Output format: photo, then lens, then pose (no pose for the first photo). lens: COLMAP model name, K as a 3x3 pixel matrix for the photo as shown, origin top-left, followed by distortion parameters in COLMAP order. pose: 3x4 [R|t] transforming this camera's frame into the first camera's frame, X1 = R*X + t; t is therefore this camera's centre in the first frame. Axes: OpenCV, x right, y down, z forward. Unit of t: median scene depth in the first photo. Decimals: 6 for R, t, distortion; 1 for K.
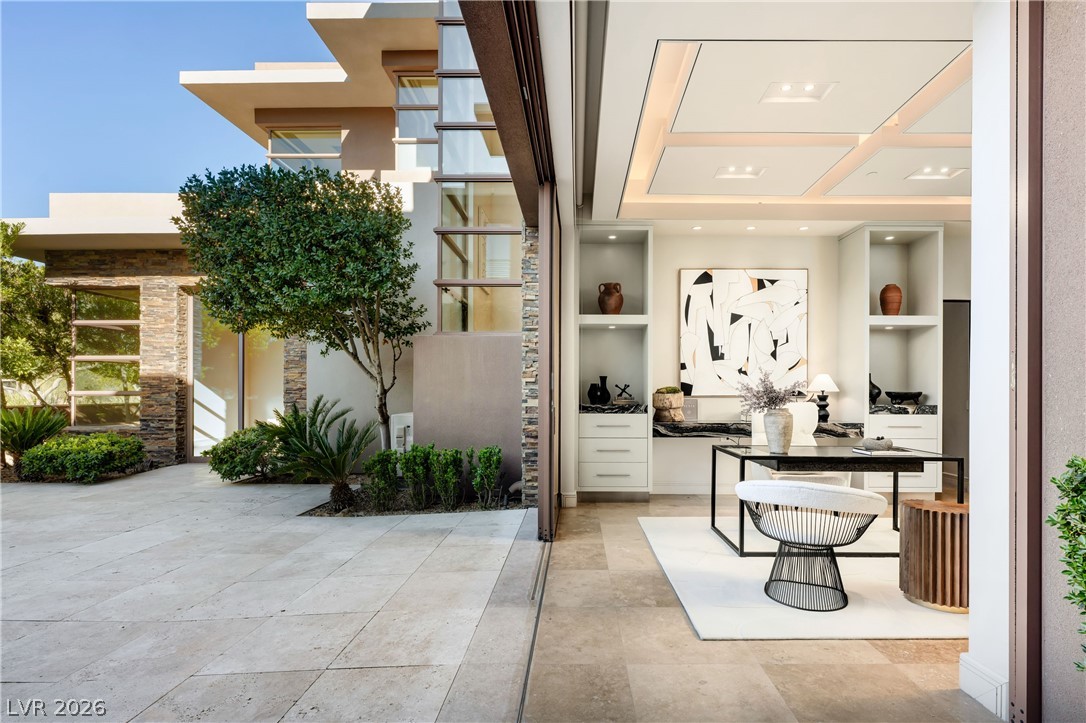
lens RADIAL K [[493.5, 0, 572.5], [0, 493.5, 394.4], [0, 0, 1]] dist [-0.002222, -0.000972]
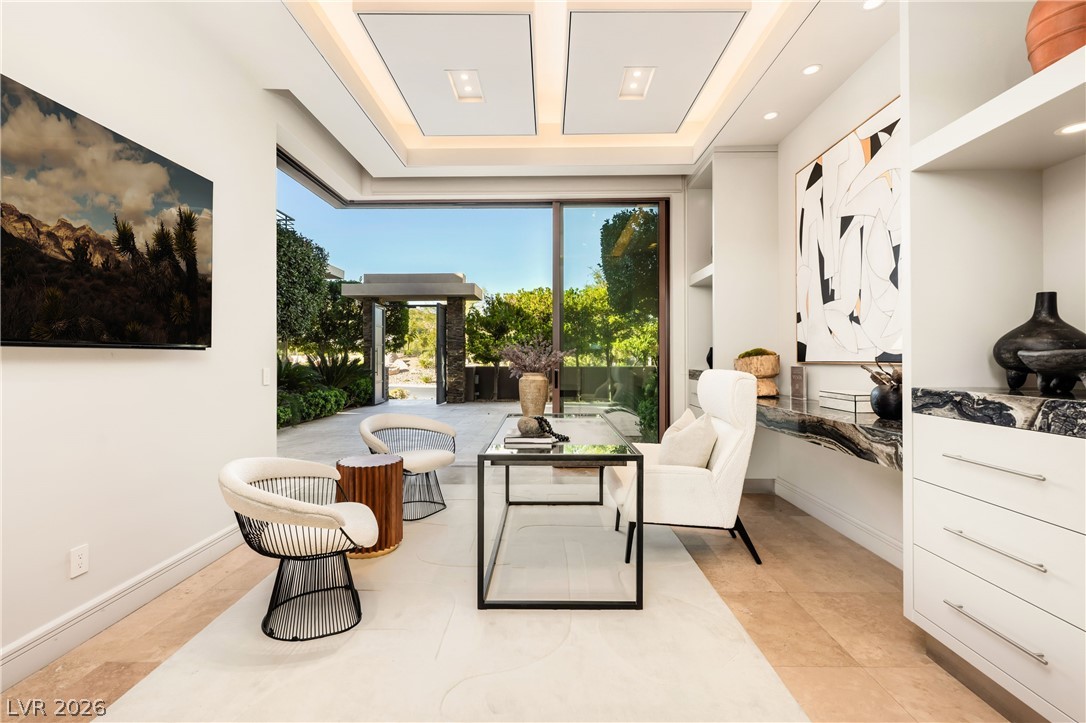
lens RADIAL K [[501.9, 0, 541.8], [0, 501.9, 353.5], [0, 0, 1]] dist [-0.005105, -0.001122]
pose [[-0.027045, -0.012608, -0.999555, 0.755012], [-0.005088, 0.999909, -0.012474, 0.001432], [0.999621, 0.004748, -0.027106, 0.558075]]
